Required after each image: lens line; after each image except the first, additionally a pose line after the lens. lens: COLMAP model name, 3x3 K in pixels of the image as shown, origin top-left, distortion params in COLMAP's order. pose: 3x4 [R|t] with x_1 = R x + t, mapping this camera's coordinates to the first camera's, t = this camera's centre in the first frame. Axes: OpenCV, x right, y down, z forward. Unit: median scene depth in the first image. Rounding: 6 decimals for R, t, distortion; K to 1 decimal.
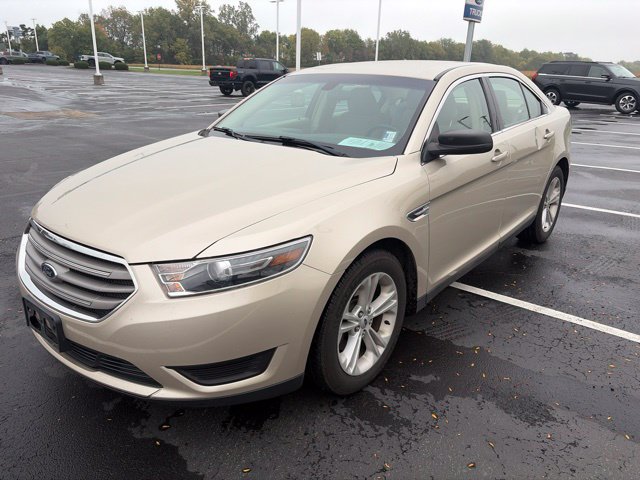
lens RADIAL K [[480.3, 0, 320.0], [0, 480.3, 240.0], [0, 0, 1]] dist [0.041526, -0.039026]
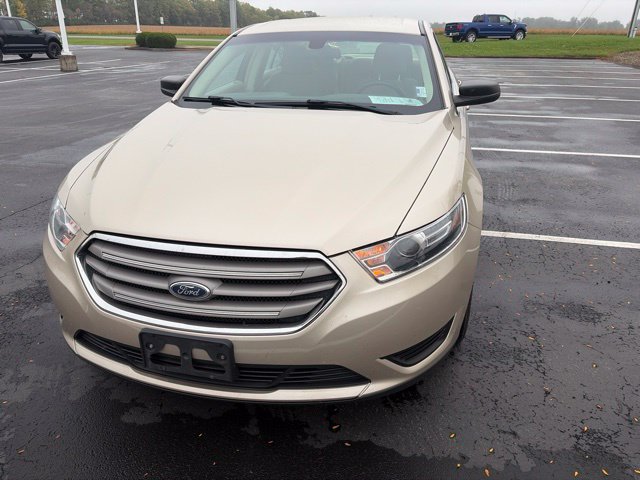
lens RADIAL K [[488.2, 0, 313.5], [0, 488.2, 231.1], [0, 0, 1]] dist [0.003627, 0.001003]
pose [[0.897481, -0.181966, 0.401766, -0.511923], [0.159394, 0.983174, 0.089235, -0.051905], [-0.411244, -0.016048, 0.911384, 0.141698]]
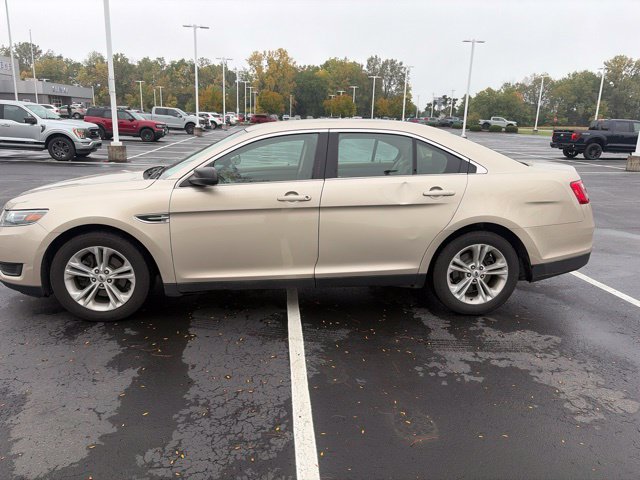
lens RADIAL K [[480.3, 0, 320.0], [0, 480.3, 240.0], [0, 0, 1]] dist [0.041526, -0.039026]
pose [[0.711958, 0.159837, -0.683789, 1.416002], [-0.240123, 0.970466, -0.023167, -0.071918], [0.659891, 0.180687, 0.729312, 0.253734]]
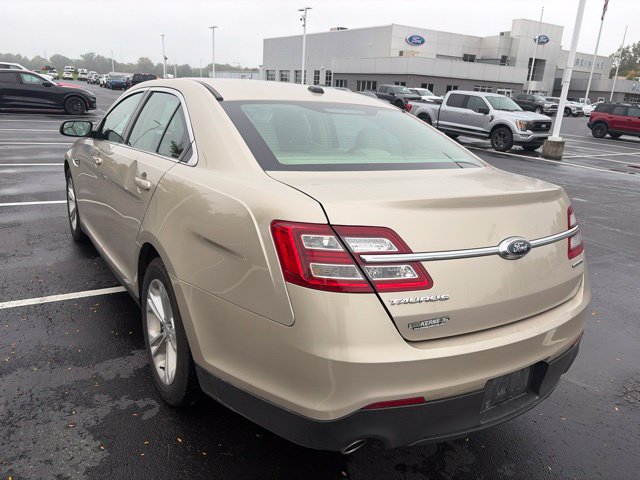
lens RADIAL K [[480.1, 0, 322.6], [0, 480.1, 240.0], [0, 0, 1]] dist [0.047225, -0.051790]
pose [[-0.281009, 0.235764, -0.930295, 1.460830], [-0.384449, 0.860524, 0.334211, -0.656414], [0.879336, 0.451568, -0.151175, 1.943892]]
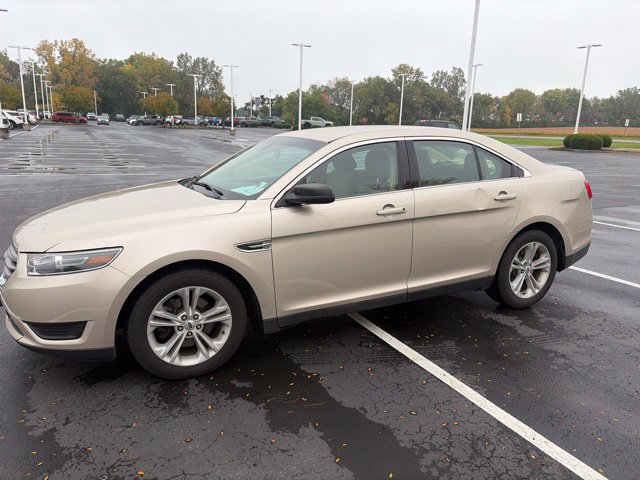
lens RADIAL K [[480.3, 0, 320.0], [0, 480.3, 240.0], [0, 0, 1]] dist [0.041526, -0.039026]
pose [[0.917725, 0.087807, -0.387389, 0.754340], [-0.132129, 0.987206, -0.089250, 0.014431], [0.374596, 0.133092, 0.917586, -0.063431]]
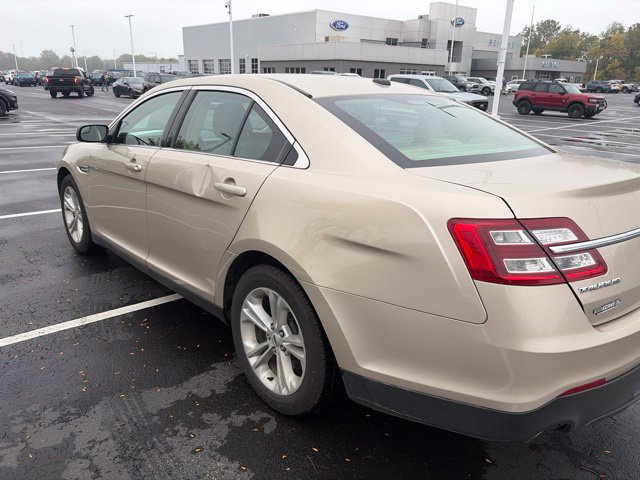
lens RADIAL K [[480.3, 0, 320.0], [0, 480.3, 240.0], [0, 0, 1]] dist [0.041526, -0.039026]
pose [[-0.138563, 0.275460, -0.951274, 1.507740], [-0.356108, 0.882436, 0.307397, -0.556545], [0.924114, 0.381350, -0.024179, 1.666877]]
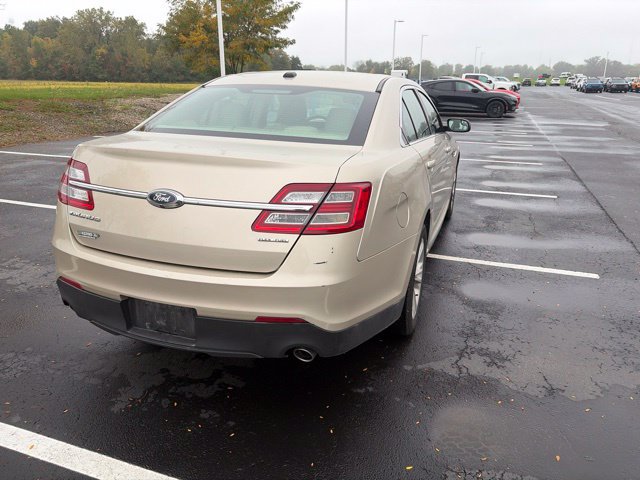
lens RADIAL K [[480.2, 0, 321.9], [0, 480.2, 246.6], [0, 0, 1]] dist [0.044182, -0.042166]
pose [[-0.929783, 0.088023, -0.357429, 0.831273], [-0.151105, 0.794145, 0.588643, -0.953634], [0.335664, 0.601320, -0.725082, 2.759506]]
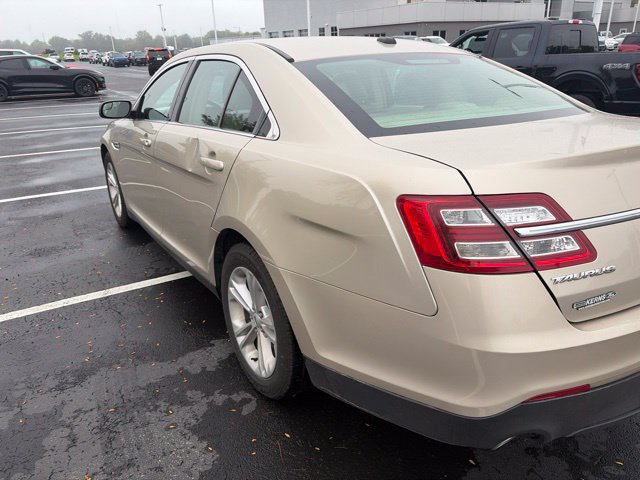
lens RADIAL K [[480.2, 0, 321.9], [0, 480.2, 246.6], [0, 0, 1]] dist [0.044182, -0.042166]
pose [[-0.292912, 0.338187, -0.894333, 1.418976], [-0.303056, 0.854293, 0.422303, -0.599090], [0.906840, 0.394731, -0.147743, 1.810965]]
